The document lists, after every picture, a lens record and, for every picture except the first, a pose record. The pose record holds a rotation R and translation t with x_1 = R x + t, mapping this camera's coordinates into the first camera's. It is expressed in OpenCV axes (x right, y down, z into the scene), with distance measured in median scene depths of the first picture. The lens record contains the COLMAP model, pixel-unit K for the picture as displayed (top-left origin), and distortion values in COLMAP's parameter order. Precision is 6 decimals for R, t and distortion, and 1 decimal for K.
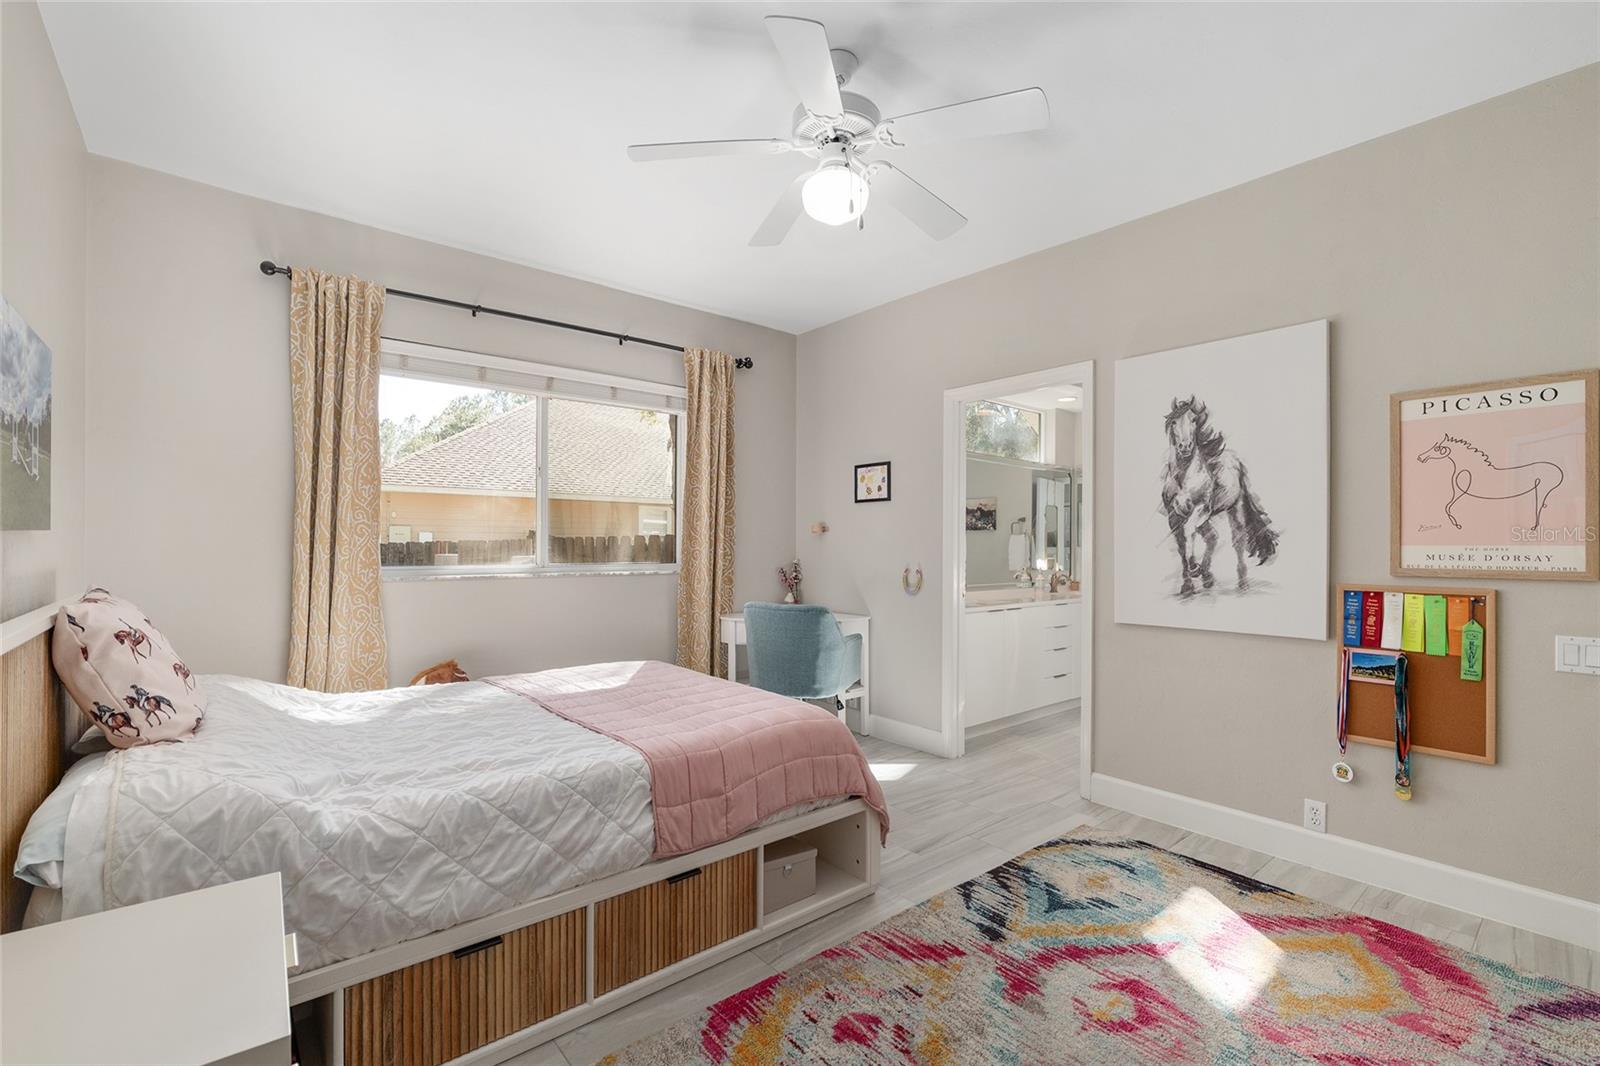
lens RADIAL K [[683.2, 0, 814.1], [0, 683.2, 545.6], [0, 0, 1]] dist [-0.007403, -0.000697]
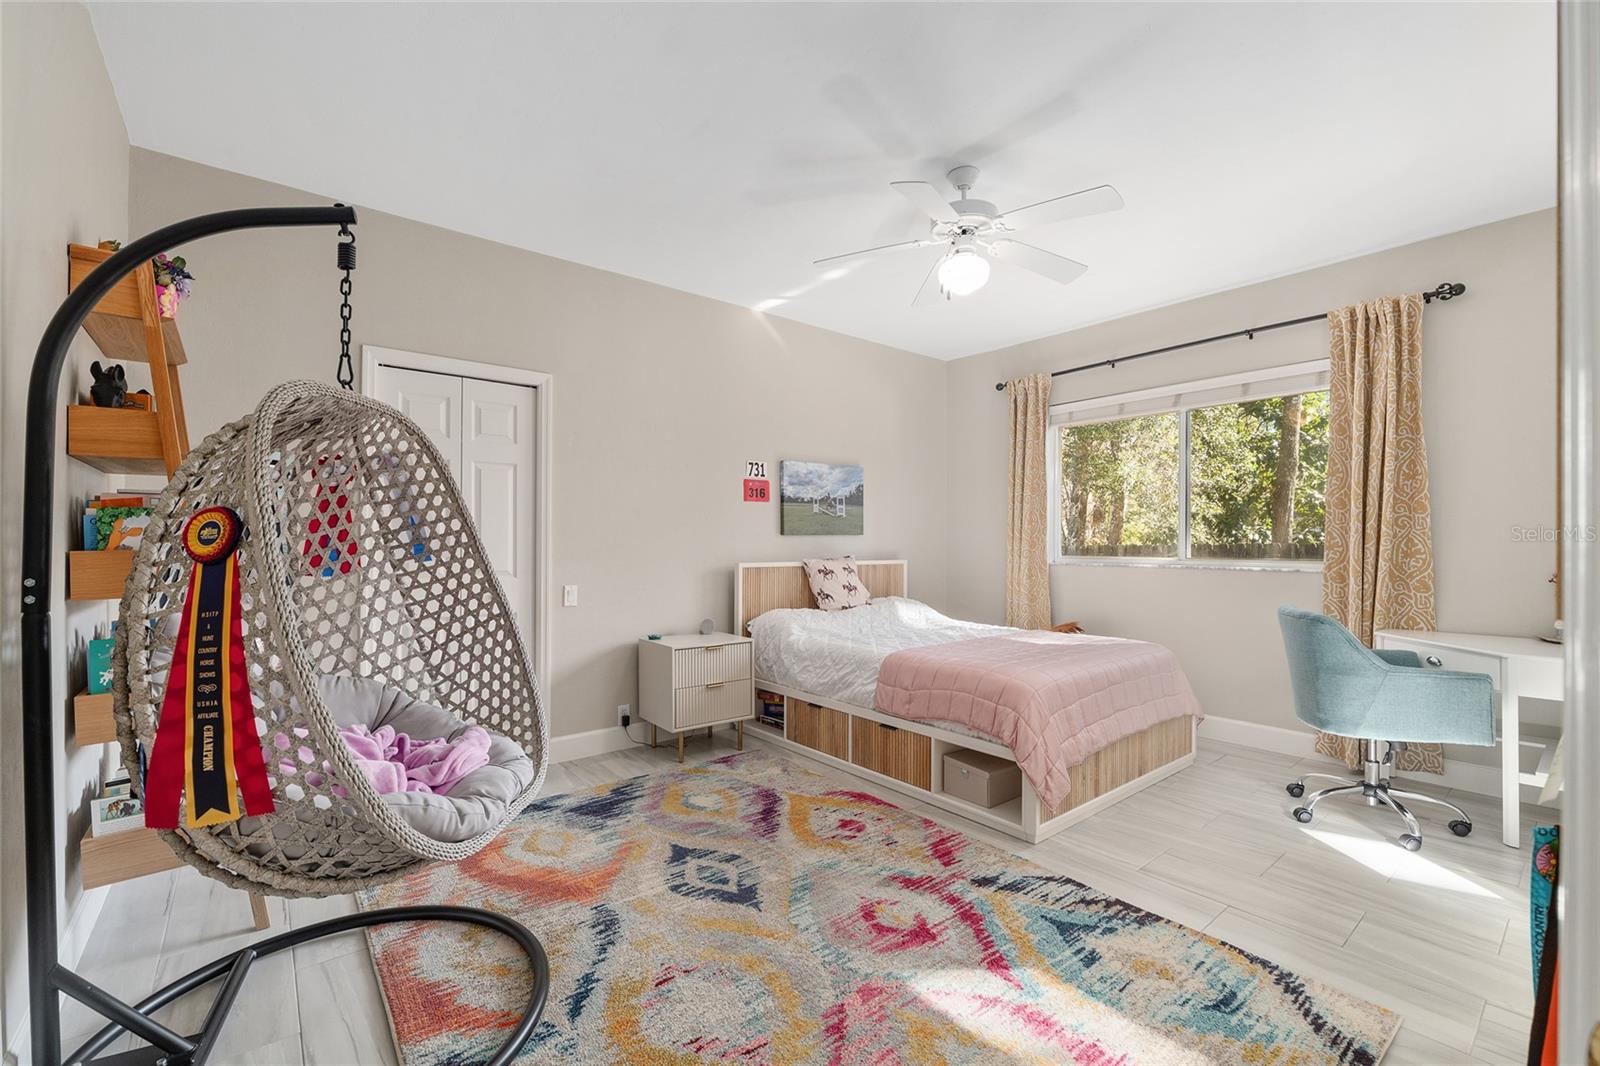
lens RADIAL K [[683.2, 0, 814.3], [0, 683.2, 536.8], [0, 0, 1]] dist [-0.007403, -0.000697]
pose [[0.000429, -0.016969, -0.999856, 1.518020], [-0.006714, 0.999833, -0.016972, 0.031627], [0.999977, 0.006721, 0.000315, 0.791578]]
